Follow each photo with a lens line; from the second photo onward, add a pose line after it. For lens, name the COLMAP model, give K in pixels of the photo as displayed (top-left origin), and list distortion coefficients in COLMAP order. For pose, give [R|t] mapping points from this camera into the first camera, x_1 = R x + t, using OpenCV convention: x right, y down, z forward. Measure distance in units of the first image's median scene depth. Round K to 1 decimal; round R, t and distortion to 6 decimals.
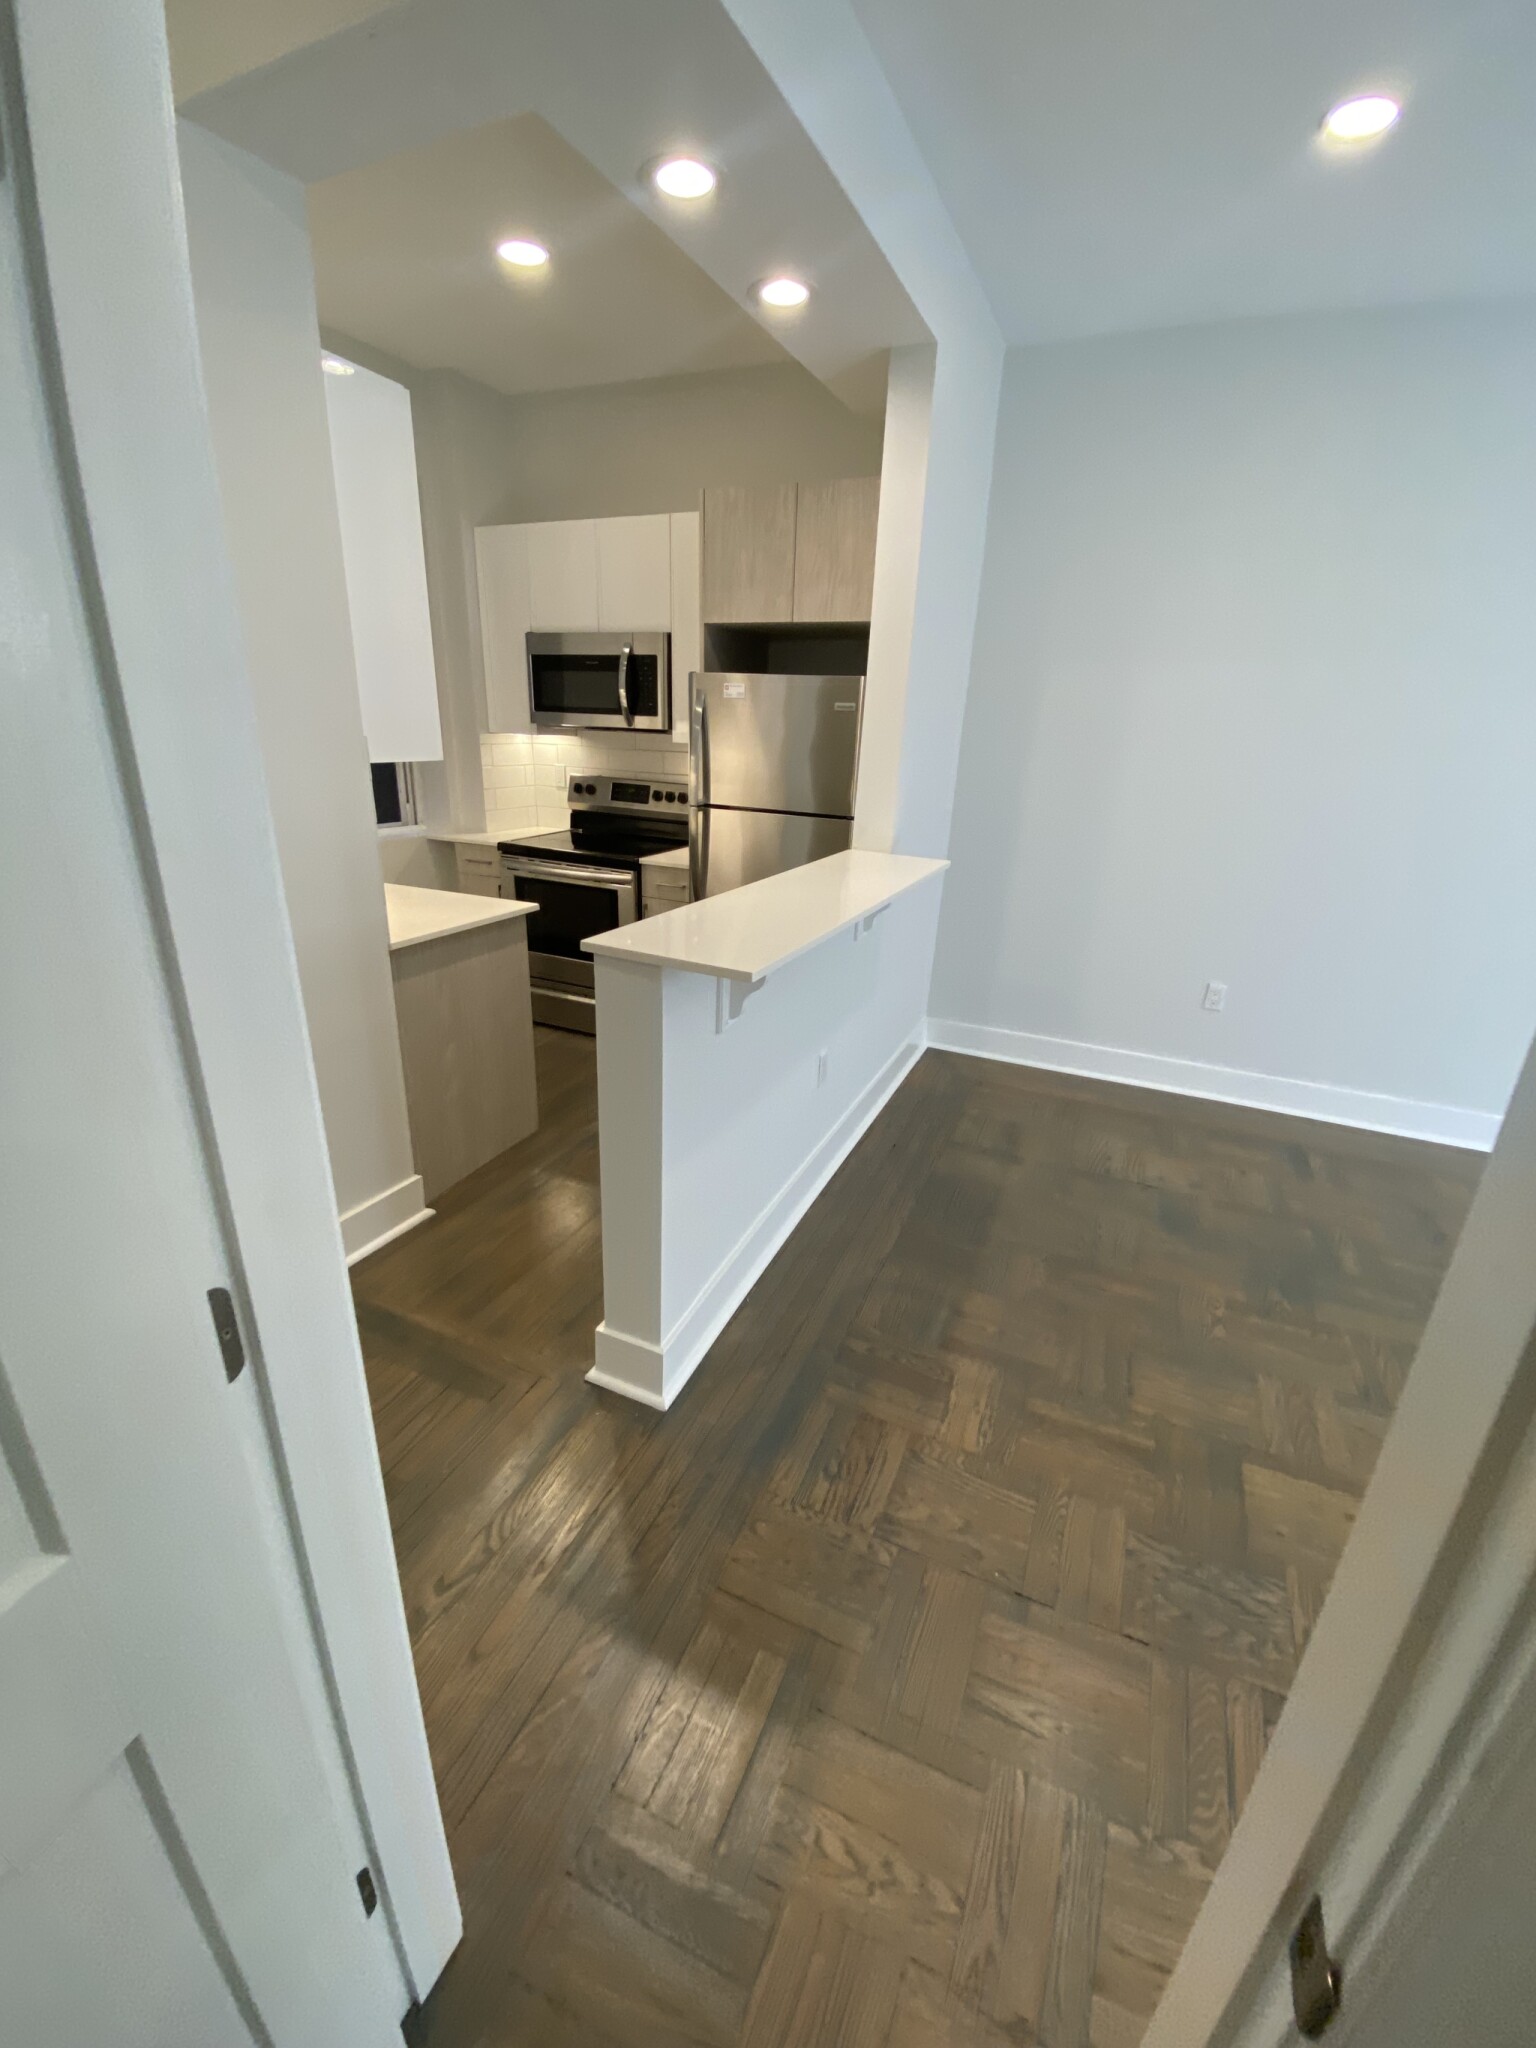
lens RADIAL K [[838.6, 0, 770.5], [0, 838.6, 1027.2], [0, 0, 1]] dist [0.030405, -0.022412]
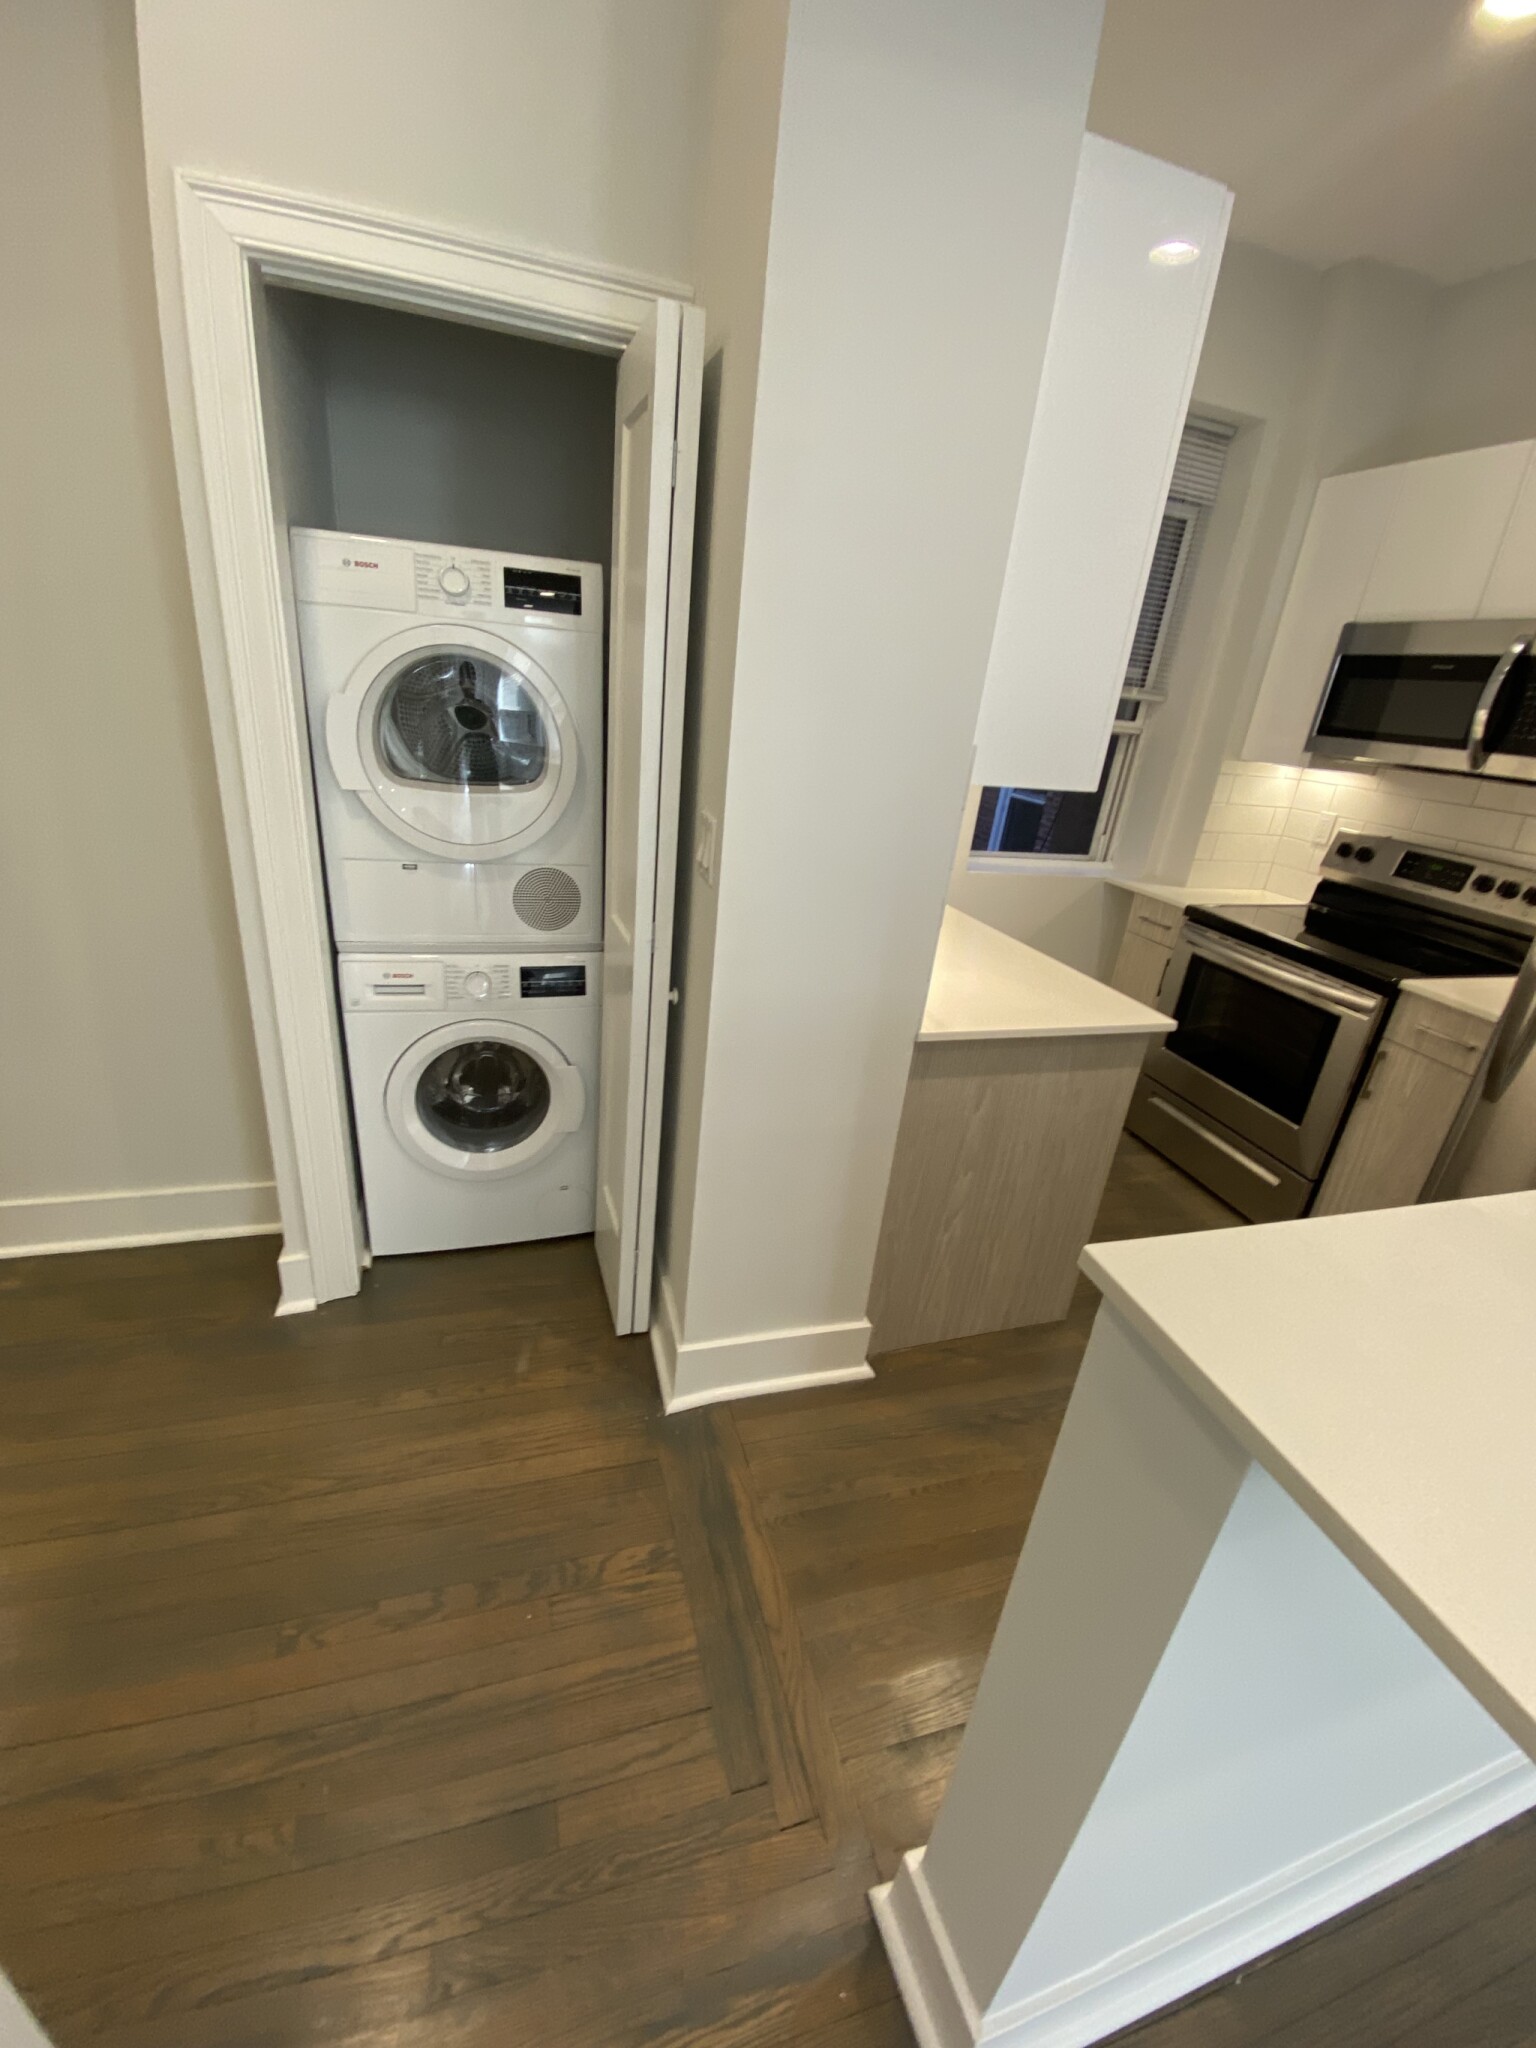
lens RADIAL K [[838.6, 0, 770.5], [0, 838.6, 1027.2], [0, 0, 1]] dist [0.030405, -0.022412]
pose [[0.664535, 0.308551, -0.680580, -0.028004], [-0.321966, 0.940122, 0.111842, -0.080520], [0.674337, 0.144801, 0.724087, 0.222787]]
